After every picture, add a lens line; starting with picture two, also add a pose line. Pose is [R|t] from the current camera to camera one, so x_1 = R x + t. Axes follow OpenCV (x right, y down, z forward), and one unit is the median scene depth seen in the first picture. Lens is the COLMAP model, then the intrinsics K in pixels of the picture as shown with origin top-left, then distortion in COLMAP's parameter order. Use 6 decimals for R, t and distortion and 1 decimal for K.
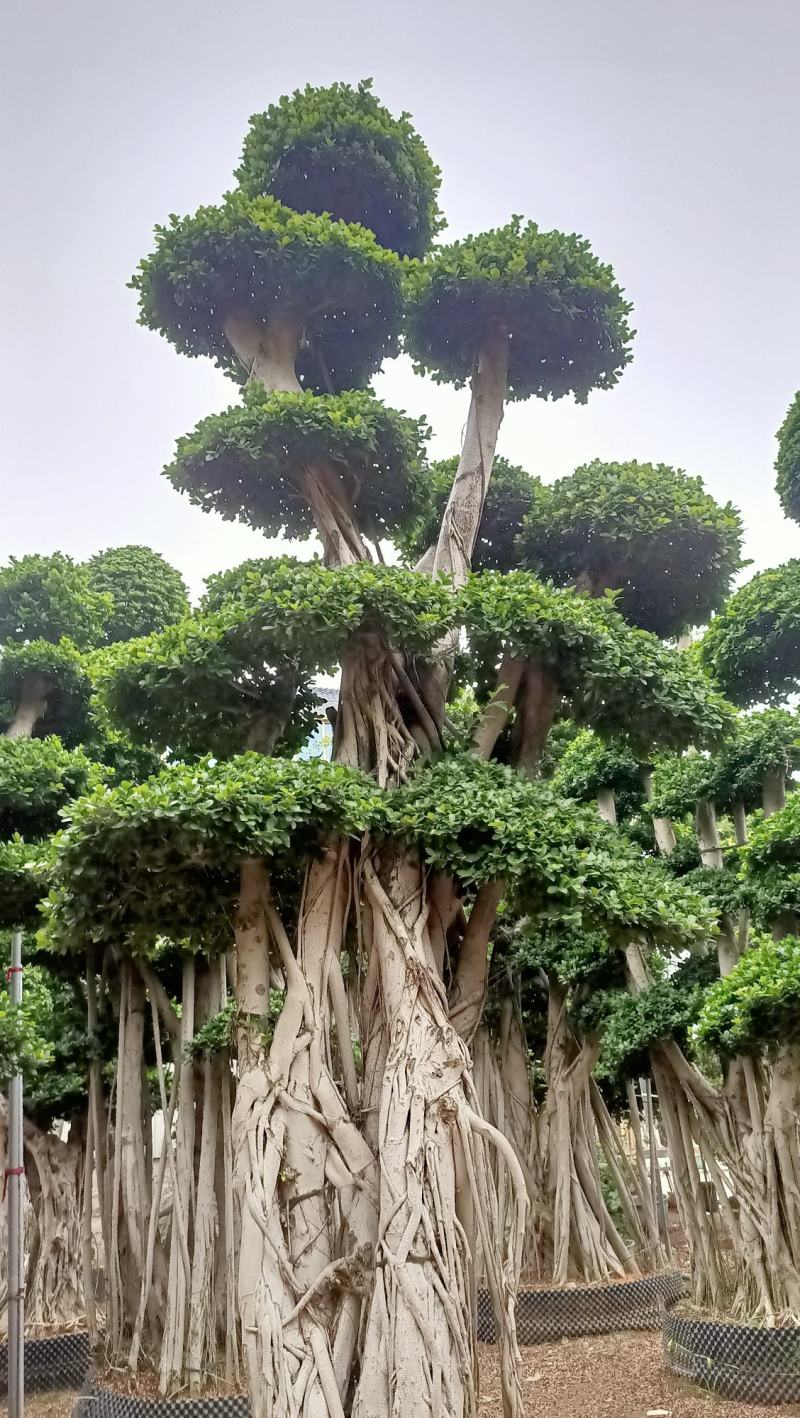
lens RADIAL K [[1074.8, 0, 403.6], [0, 1074.8, 714.6], [0, 0, 1]] dist [0.060574, -0.084618]
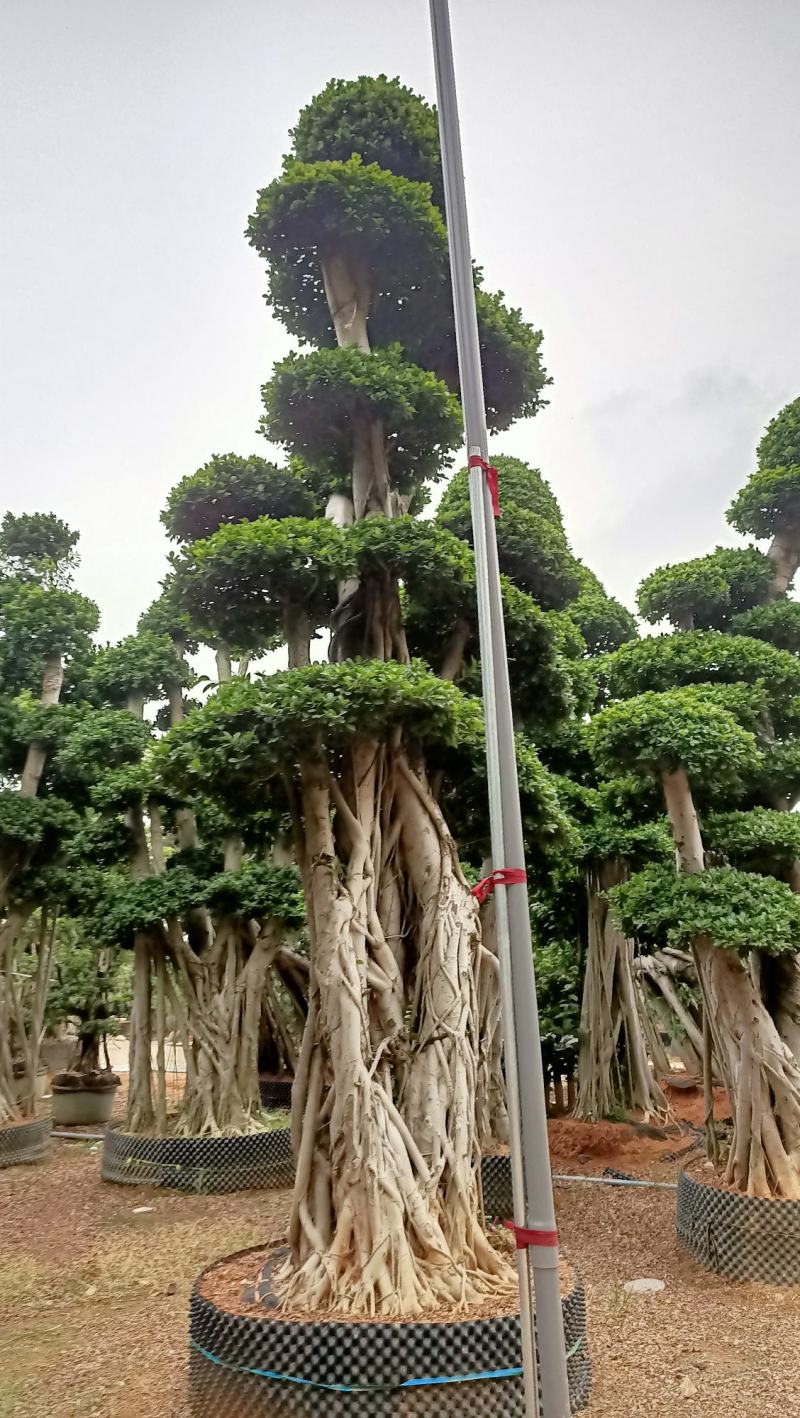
lens RADIAL K [[1084.7, 0, 402.7], [0, 1084.7, 714.0], [0, 0, 1]] dist [0.073541, -0.088317]
pose [[0.648444, 0.237763, 0.723180, -0.887256], [-0.297003, 0.953707, -0.047244, 0.130439], [-0.700935, -0.184152, 0.689042, 0.082522]]
